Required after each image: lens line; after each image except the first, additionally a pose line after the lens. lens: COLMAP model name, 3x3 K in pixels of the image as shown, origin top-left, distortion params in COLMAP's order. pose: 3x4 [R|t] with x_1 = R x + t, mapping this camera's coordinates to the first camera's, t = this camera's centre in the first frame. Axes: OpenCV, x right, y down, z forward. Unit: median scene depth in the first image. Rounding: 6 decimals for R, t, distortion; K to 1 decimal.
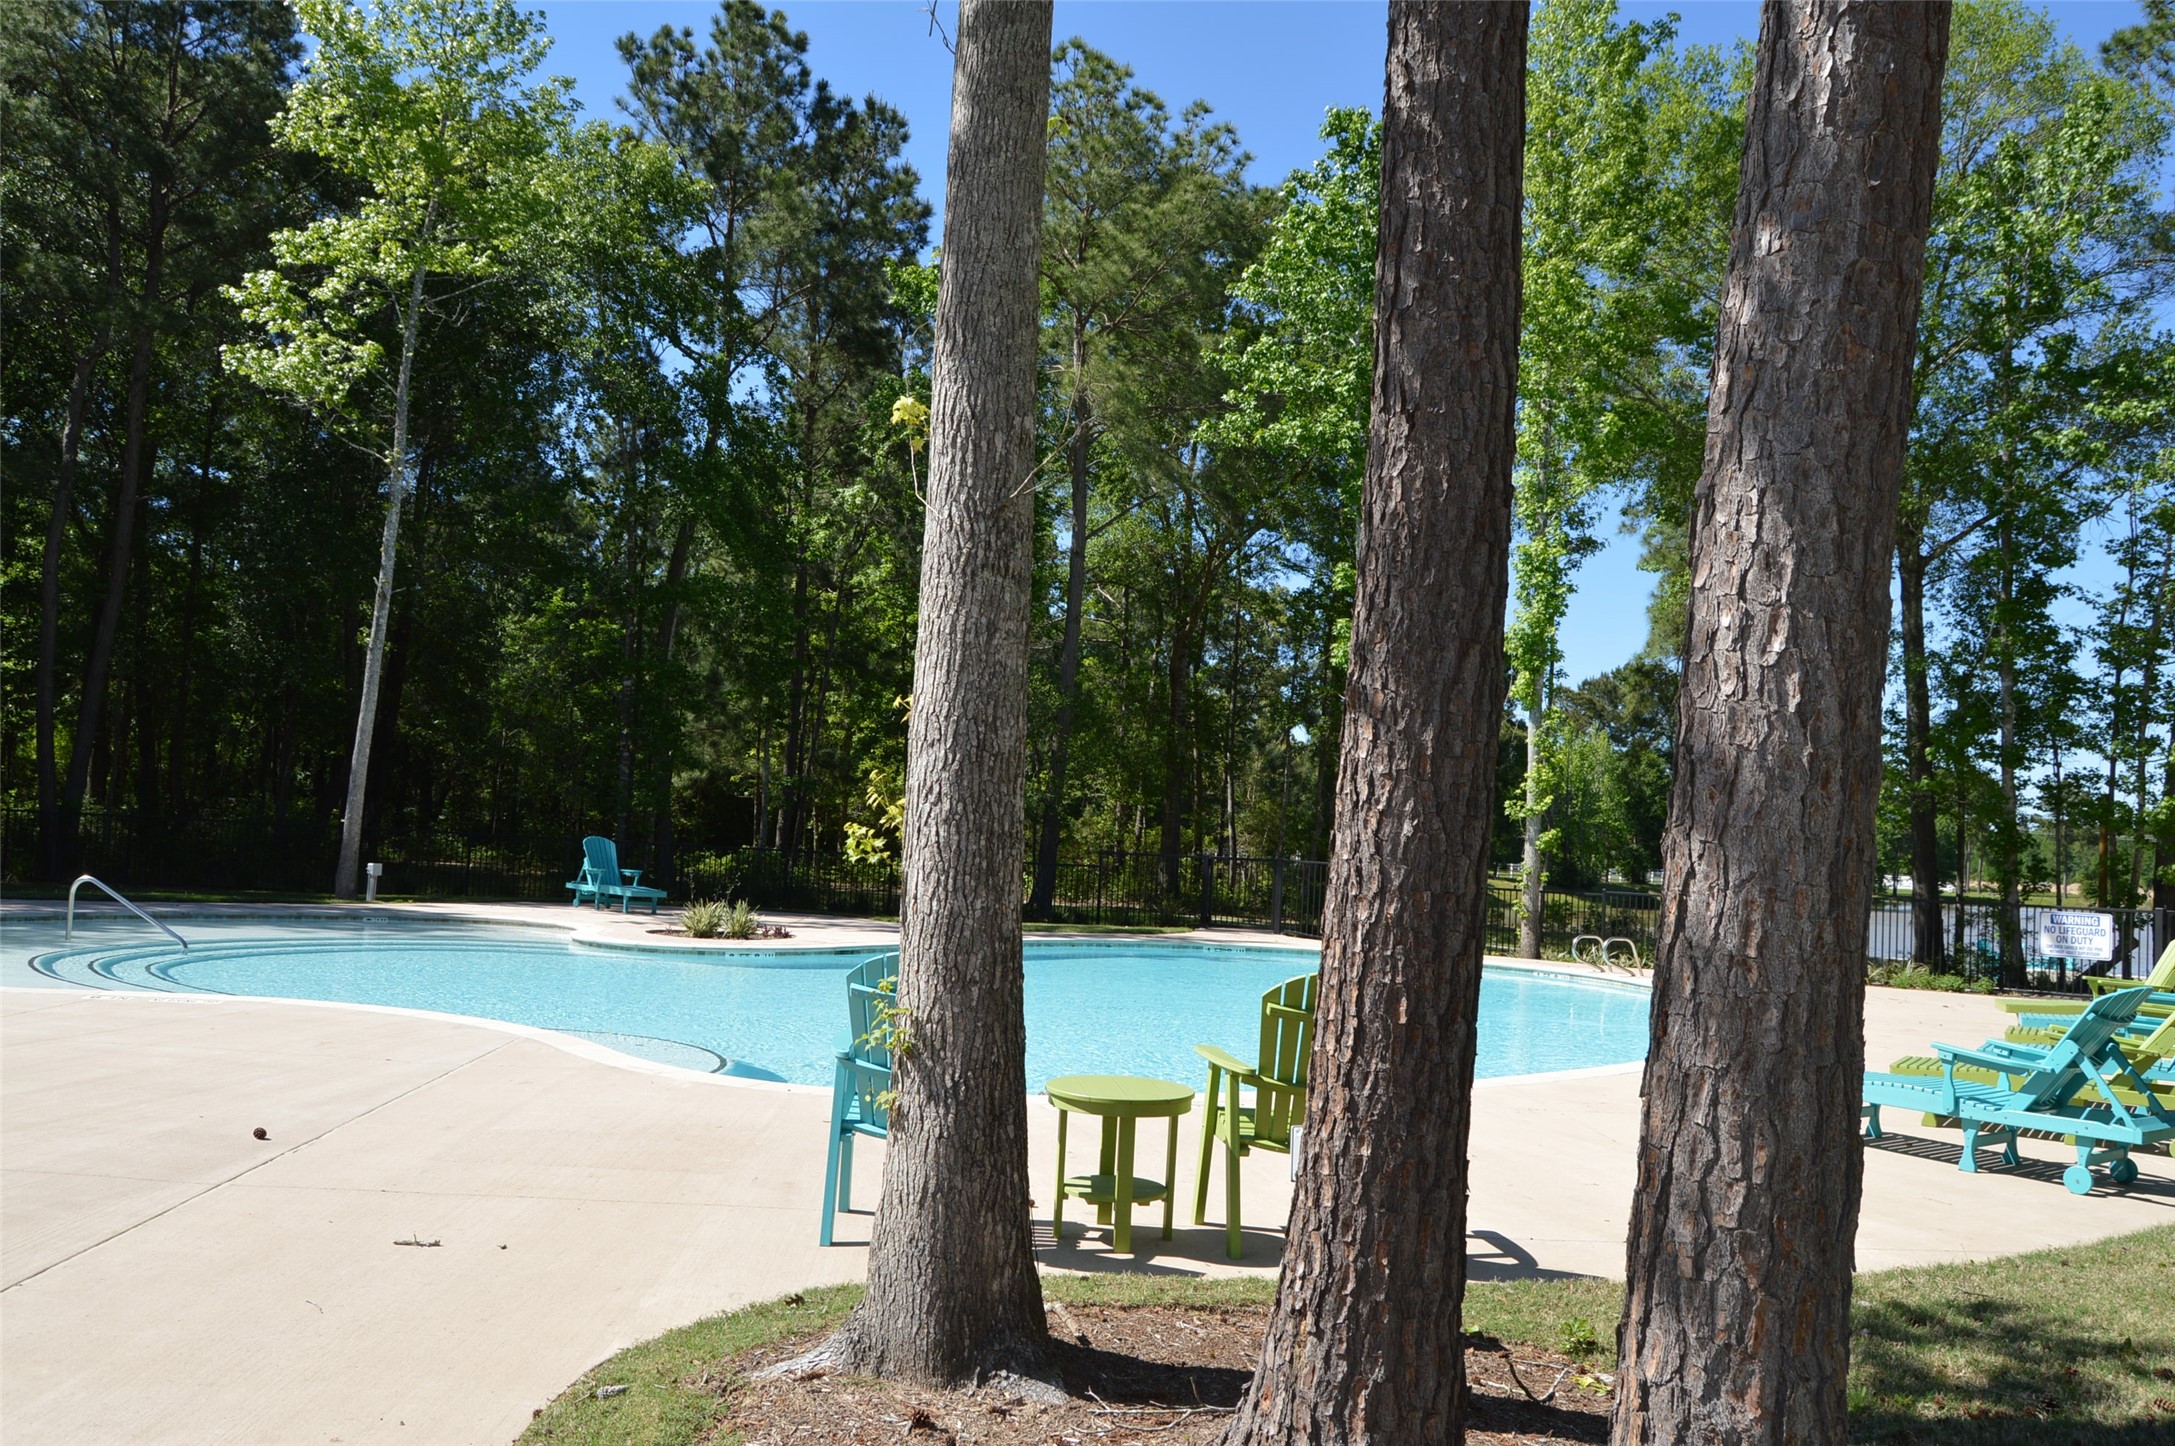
lens RADIAL K [[1720.8, 0, 1087.5], [0, 1720.8, 723.0], [0, 0, 1]] dist [-0.136283, 0.099752]
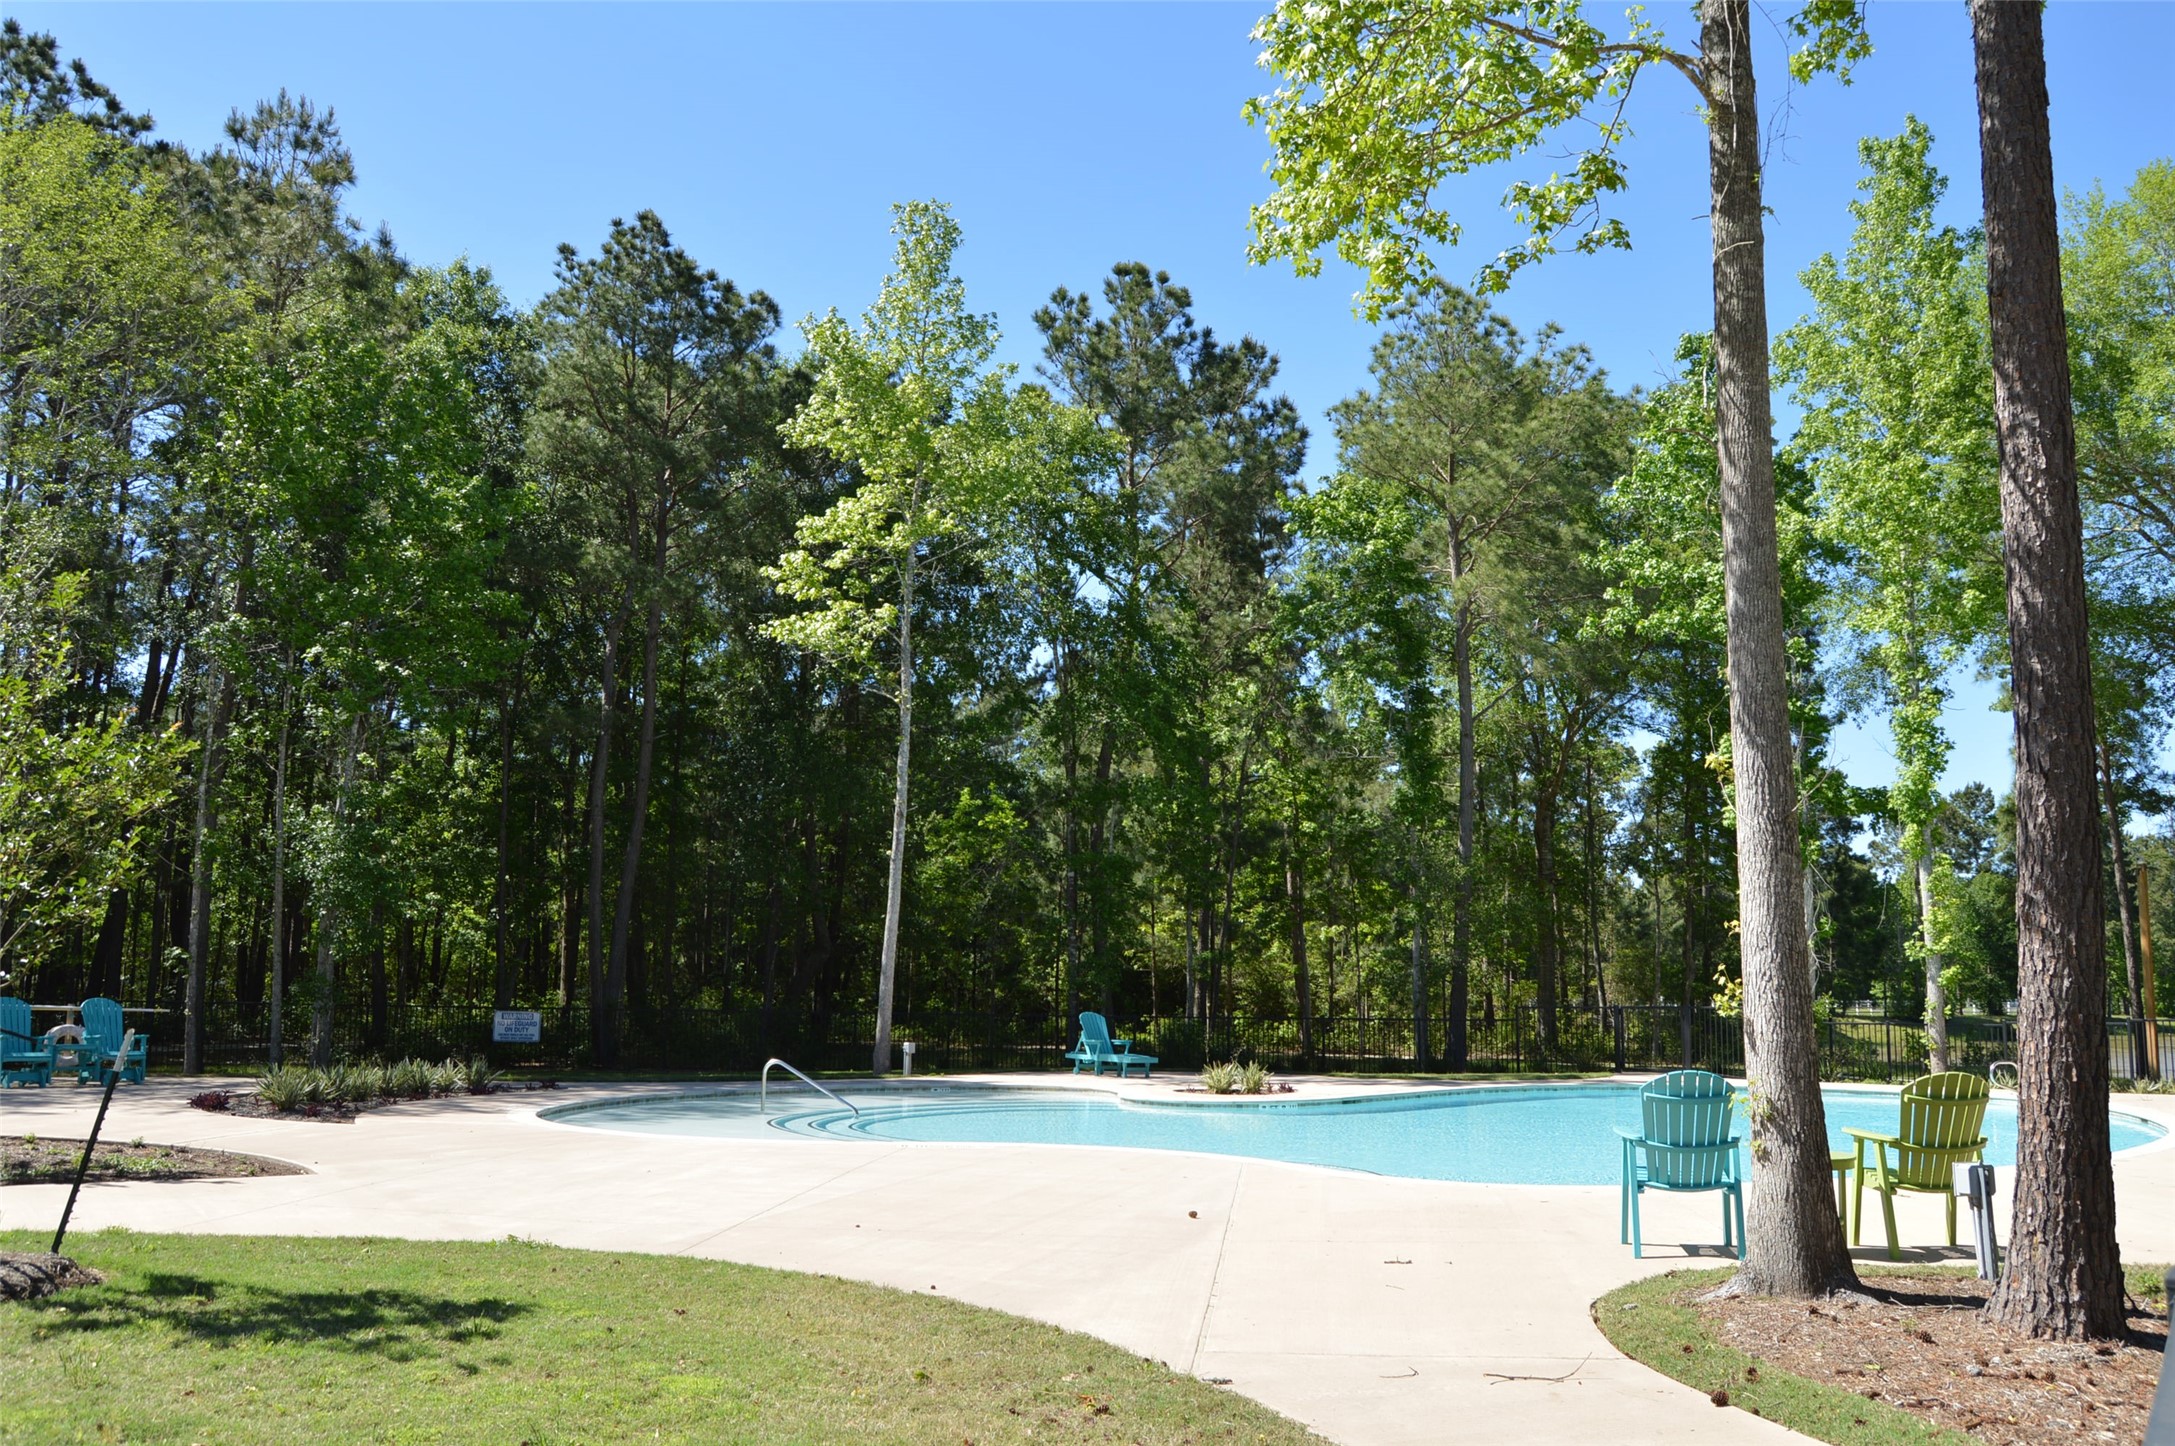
lens RADIAL K [[1708.6, 0, 1087.3], [0, 1708.6, 733.9], [0, 0, 1]] dist [-0.115444, 0.060313]
pose [[0.983472, -0.064469, -0.169194, -0.084125], [0.049283, 0.994495, -0.092472, -0.015094], [0.174224, 0.082605, 0.981235, -0.157944]]
